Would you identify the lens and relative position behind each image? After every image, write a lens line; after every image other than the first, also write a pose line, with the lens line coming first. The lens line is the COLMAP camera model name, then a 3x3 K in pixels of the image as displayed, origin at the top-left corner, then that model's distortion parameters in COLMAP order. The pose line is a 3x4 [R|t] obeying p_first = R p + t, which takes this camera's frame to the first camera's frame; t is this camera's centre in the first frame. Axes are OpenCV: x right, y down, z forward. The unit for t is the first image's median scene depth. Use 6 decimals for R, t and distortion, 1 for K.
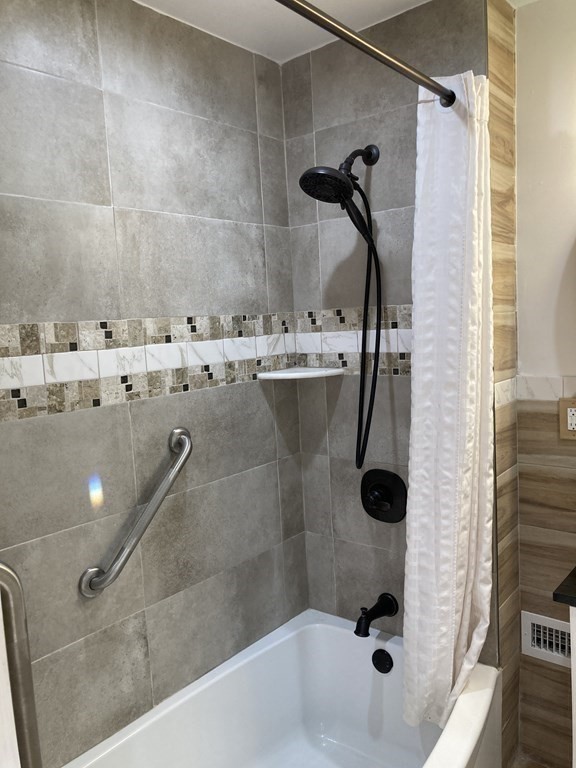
lens RADIAL K [[637.2, 0, 288.0], [0, 637.2, 384.0], [0, 0, 1]] dist [0.008090, -0.005011]
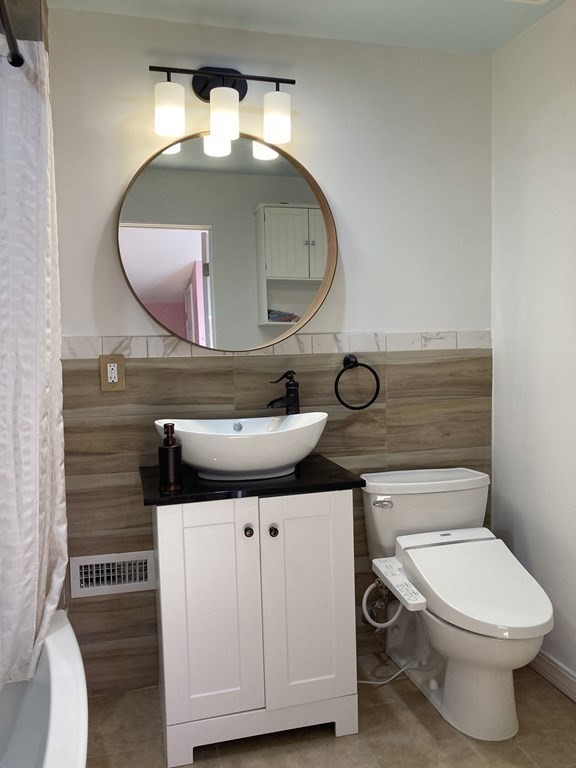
lens RADIAL K [[637.2, 0, 288.0], [0, 637.2, 384.0], [0, 0, 1]] dist [0.008090, -0.005011]
pose [[0.591339, -0.012764, 0.806322, -0.318505], [0.070241, 0.996890, -0.035733, 0.145415], [-0.803358, 0.077767, 0.590396, 0.054653]]
